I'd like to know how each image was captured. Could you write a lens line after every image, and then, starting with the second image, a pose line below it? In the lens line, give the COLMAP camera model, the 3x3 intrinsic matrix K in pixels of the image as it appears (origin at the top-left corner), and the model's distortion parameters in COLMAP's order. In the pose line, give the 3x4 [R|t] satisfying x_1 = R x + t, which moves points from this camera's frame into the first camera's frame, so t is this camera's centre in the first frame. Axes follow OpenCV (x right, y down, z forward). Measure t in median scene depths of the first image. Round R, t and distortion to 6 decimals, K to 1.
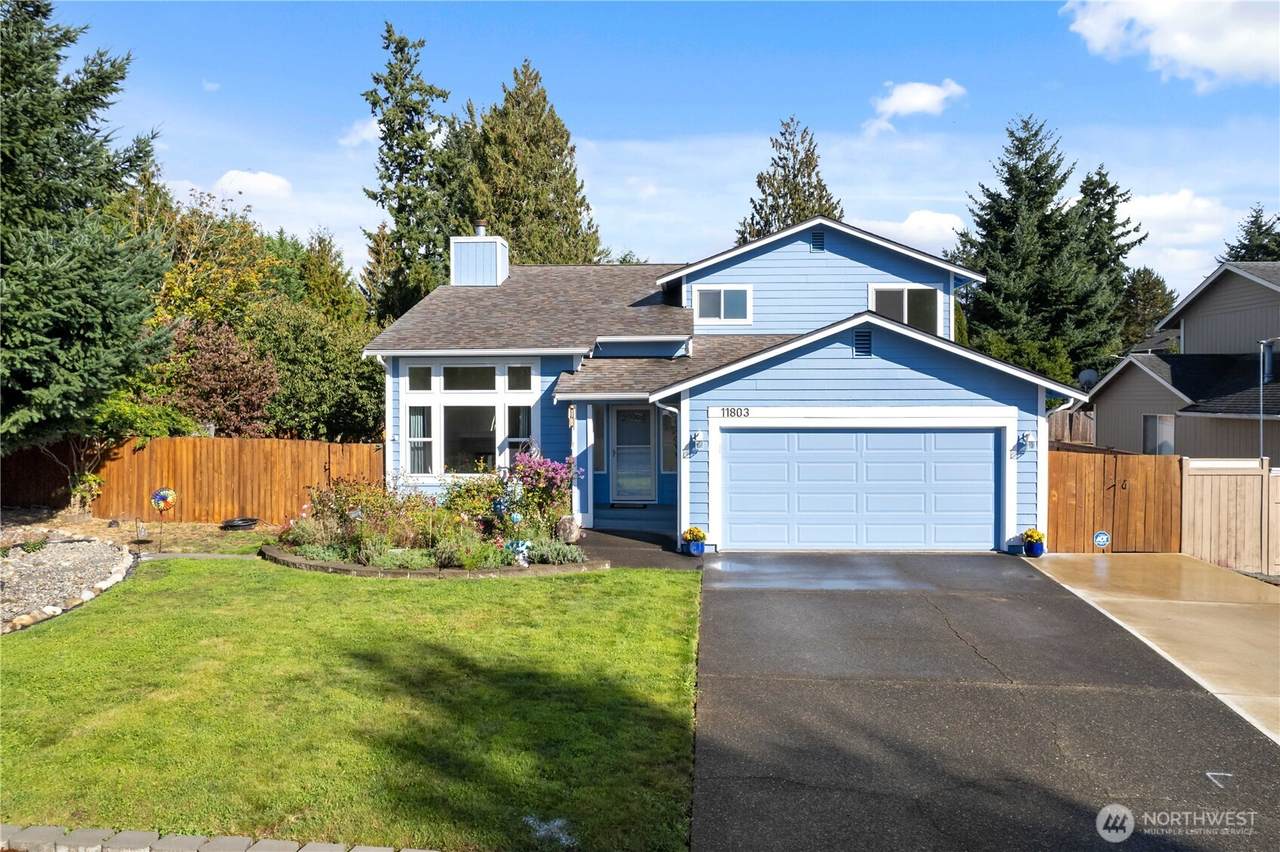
lens RADIAL K [[811.8, 0, 640.0], [0, 811.8, 426.0], [0, 0, 1]] dist [-0.050853, 0.033574]
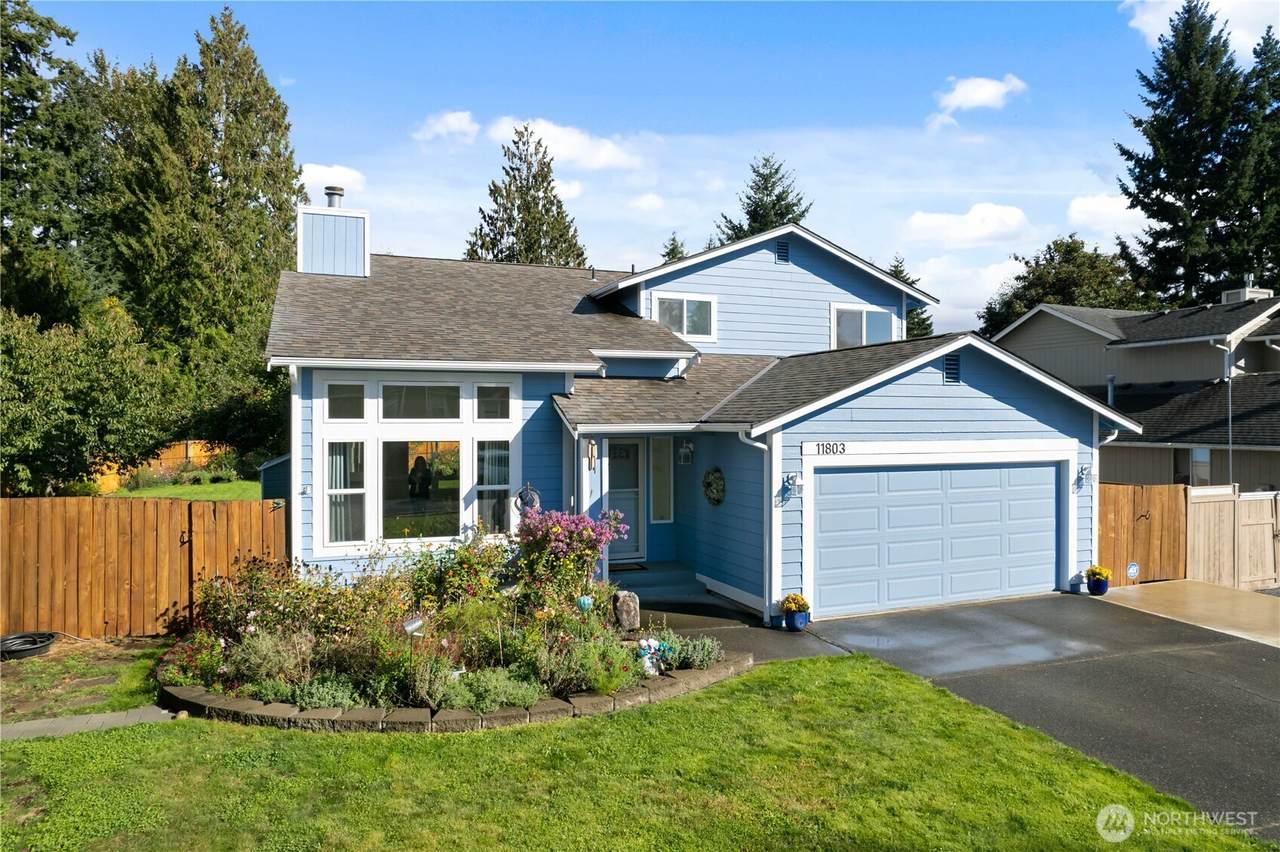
lens RADIAL K [[835.9, 0, 640.0], [0, 835.9, 426.0], [0, 0, 1]] dist [-0.075481, 0.075230]
pose [[0.910322, -0.000675, 0.413900, -0.335148], [0.013197, 0.999538, -0.027396, -0.015549], [-0.413690, 0.030402, 0.909910, 0.264693]]
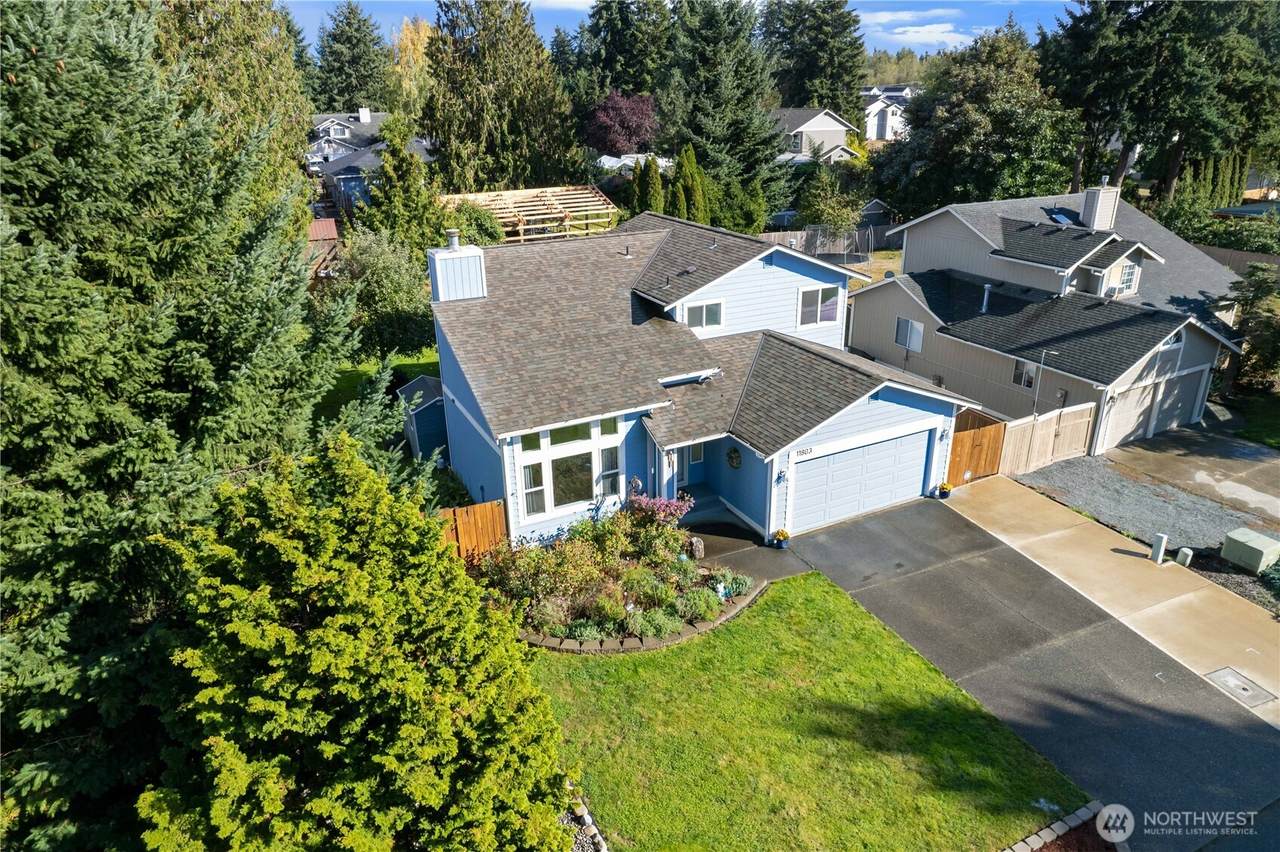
lens RADIAL K [[811.8, 0, 640.0], [0, 811.8, 426.0], [0, 0, 1]] dist [-0.050853, 0.033574]
pose [[0.867244, -0.196931, 0.457282, -0.663987], [0.032473, 0.938868, 0.342744, -0.474936], [-0.496824, -0.282393, 0.820622, -0.031668]]
